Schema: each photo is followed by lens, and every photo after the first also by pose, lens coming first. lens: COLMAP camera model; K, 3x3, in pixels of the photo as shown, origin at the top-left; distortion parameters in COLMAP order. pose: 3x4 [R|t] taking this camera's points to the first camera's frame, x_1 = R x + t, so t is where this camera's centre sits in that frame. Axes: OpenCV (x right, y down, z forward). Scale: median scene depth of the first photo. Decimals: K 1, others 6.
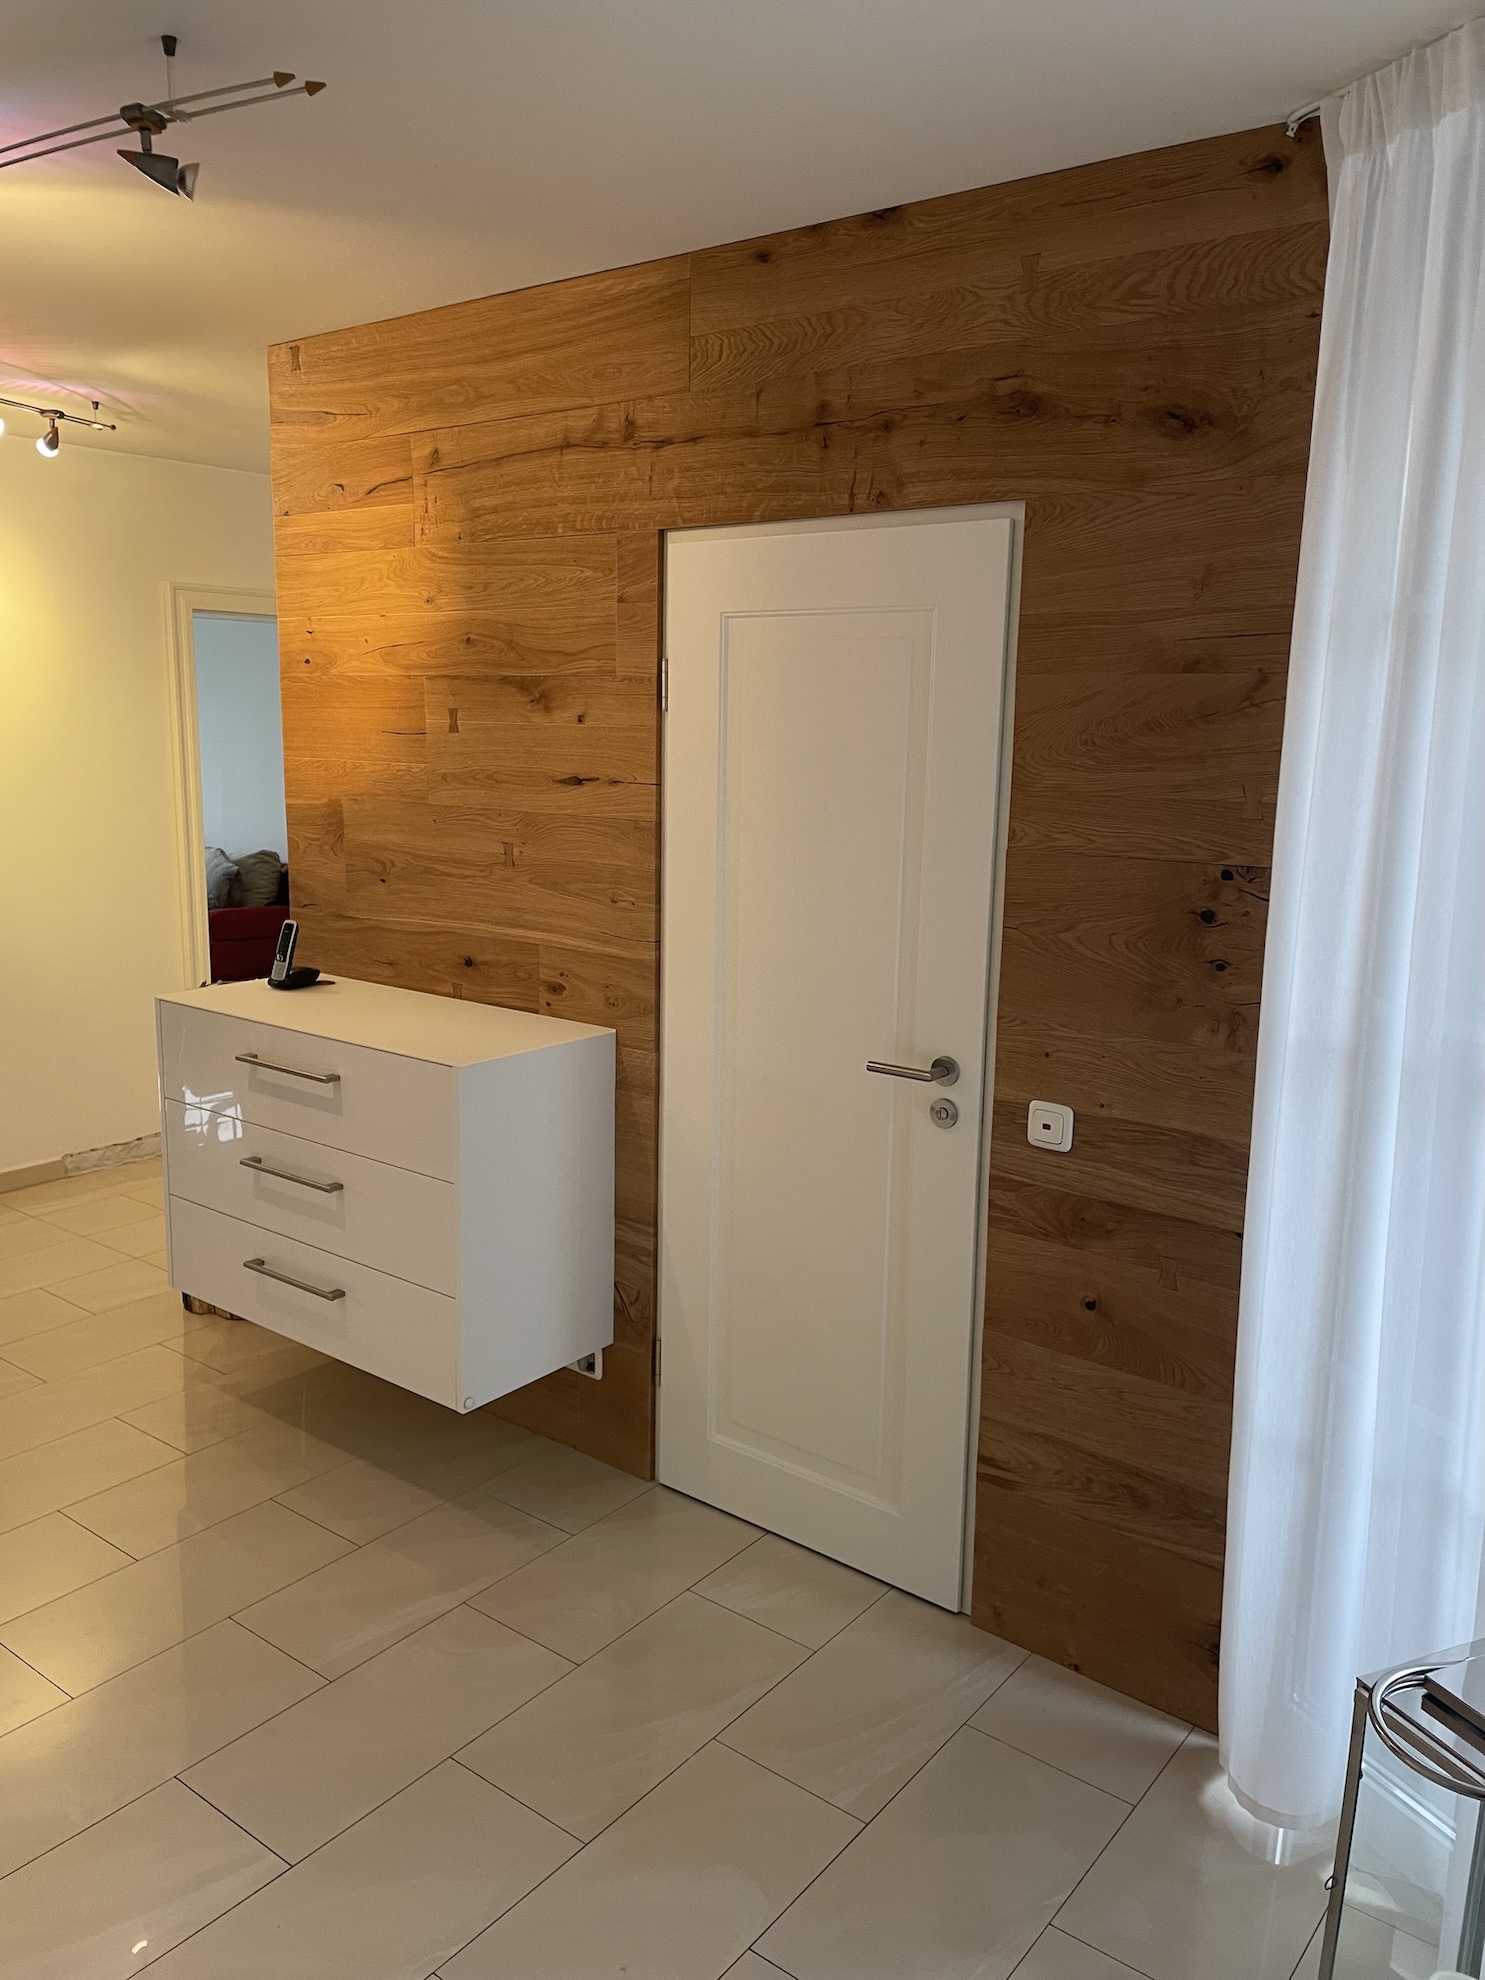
lens RADIAL K [[1493.1, 0, 720.5], [0, 1493.1, 984.1], [0, 0, 1]] dist [0.098179, -0.119140]
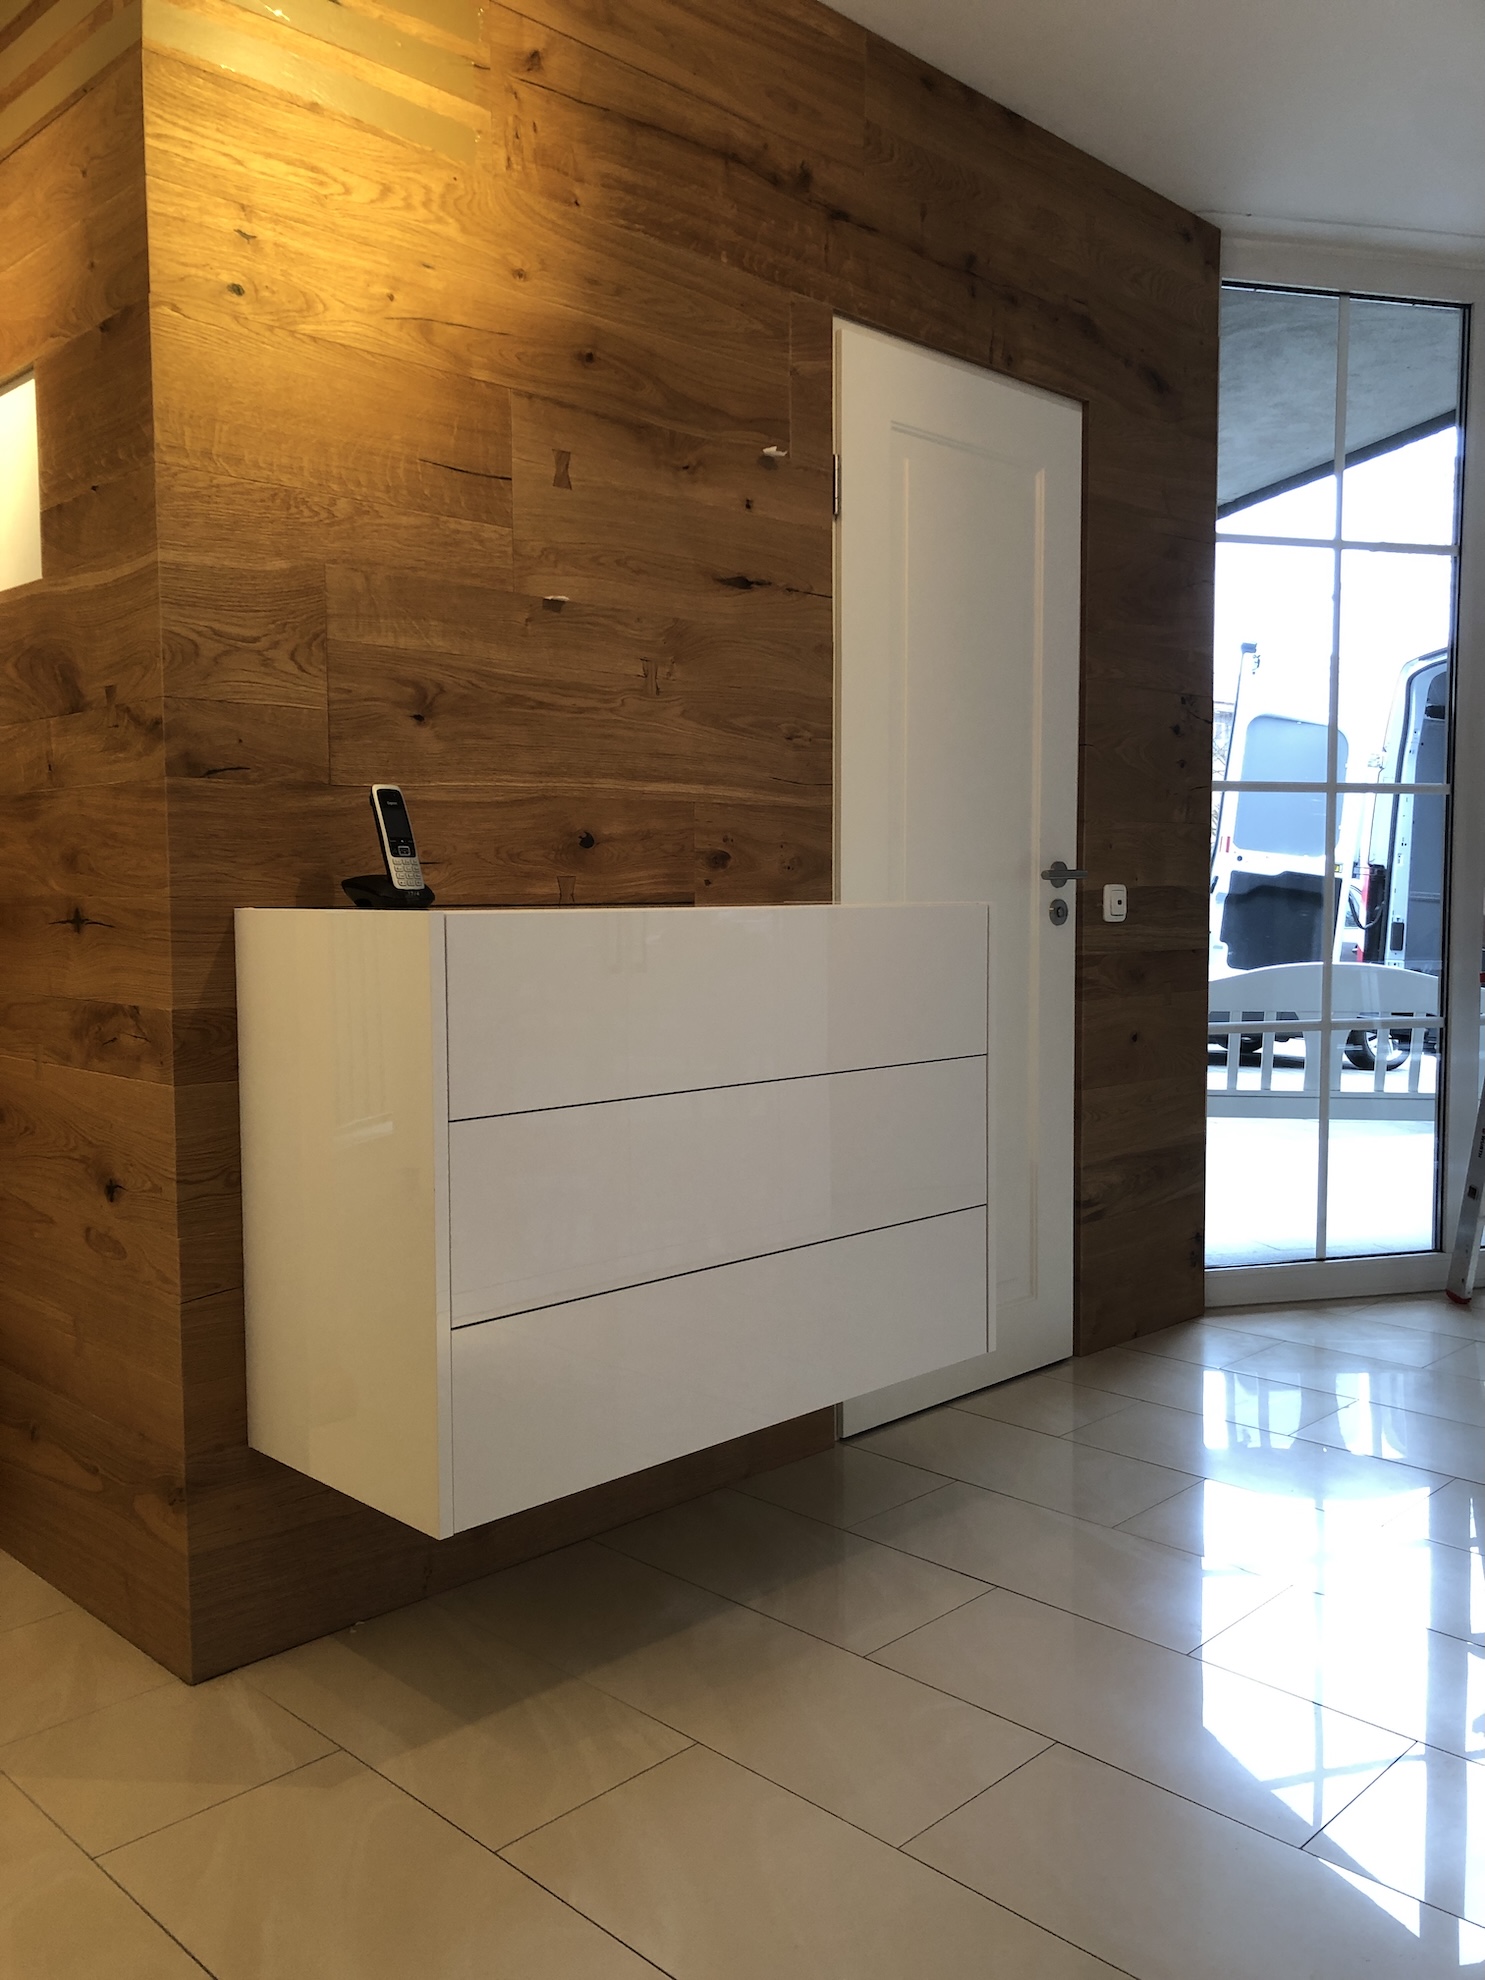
lens RADIAL K [[1618.2, 0, 729.9], [0, 1618.2, 997.0], [0, 0, 1]] dist [0.035651, -0.018837]
pose [[0.119922, -0.084101, 0.989215, -0.970173], [0.184672, 0.980905, 0.061007, 0.023823], [-0.975456, 0.175364, 0.133163, 0.946167]]
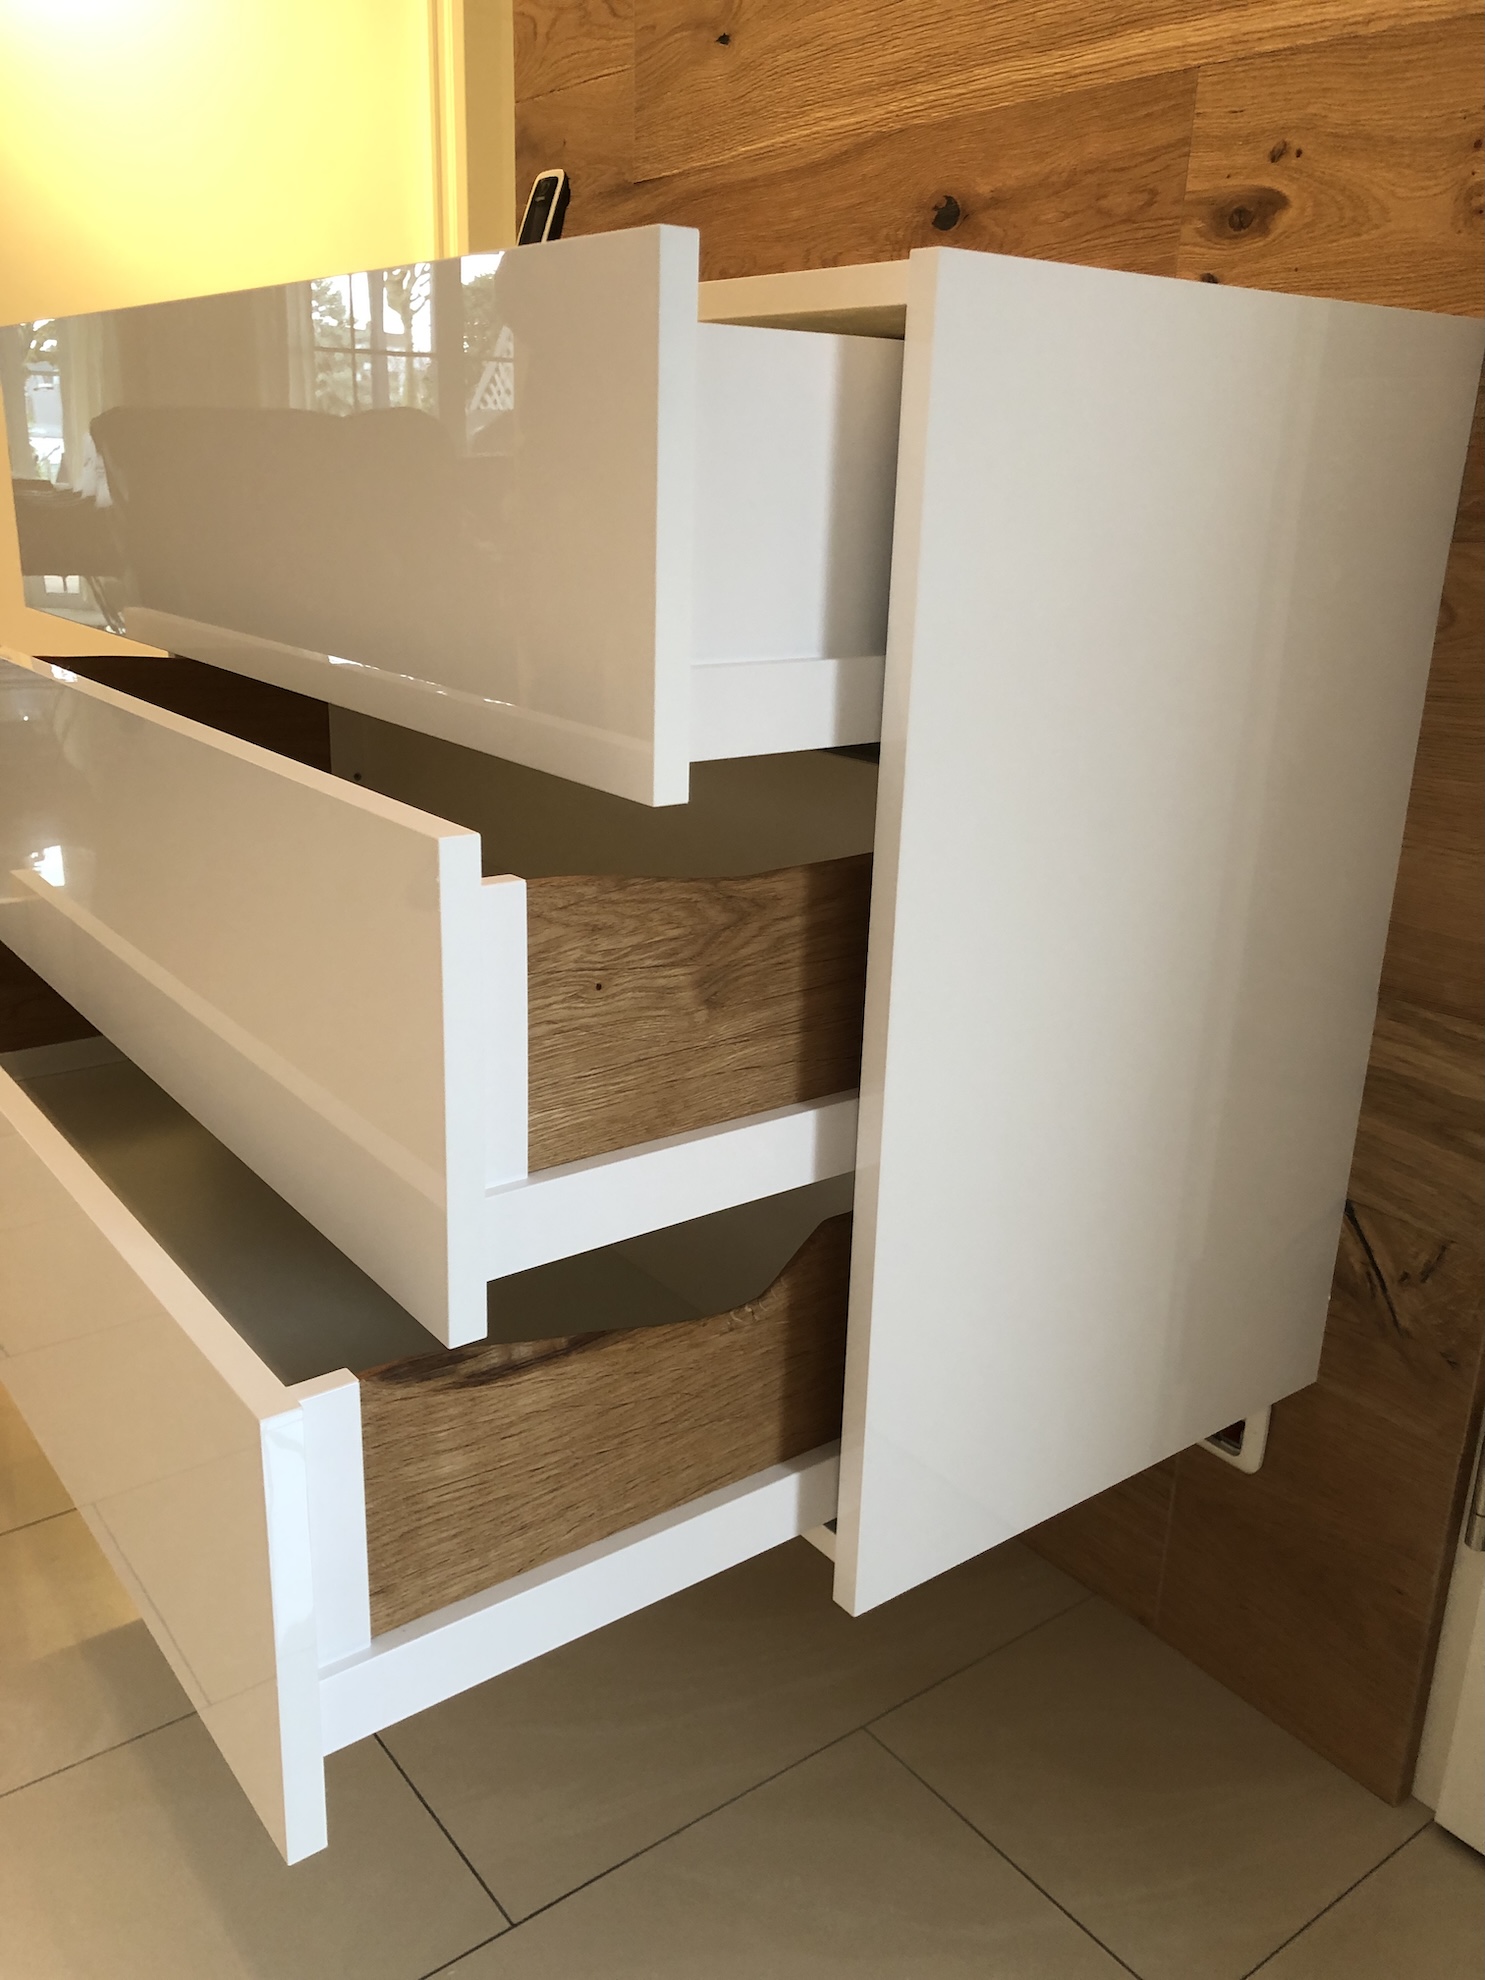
lens RADIAL K [[1618.2, 0, 744.9], [0, 1618.2, 990.2], [0, 0, 1]] dist [0.035651, -0.018837]
pose [[0.969161, 0.087358, -0.230423, -0.124726], [-0.057791, 0.989552, 0.132088, 0.123766], [0.239555, -0.114698, 0.964084, 0.683316]]
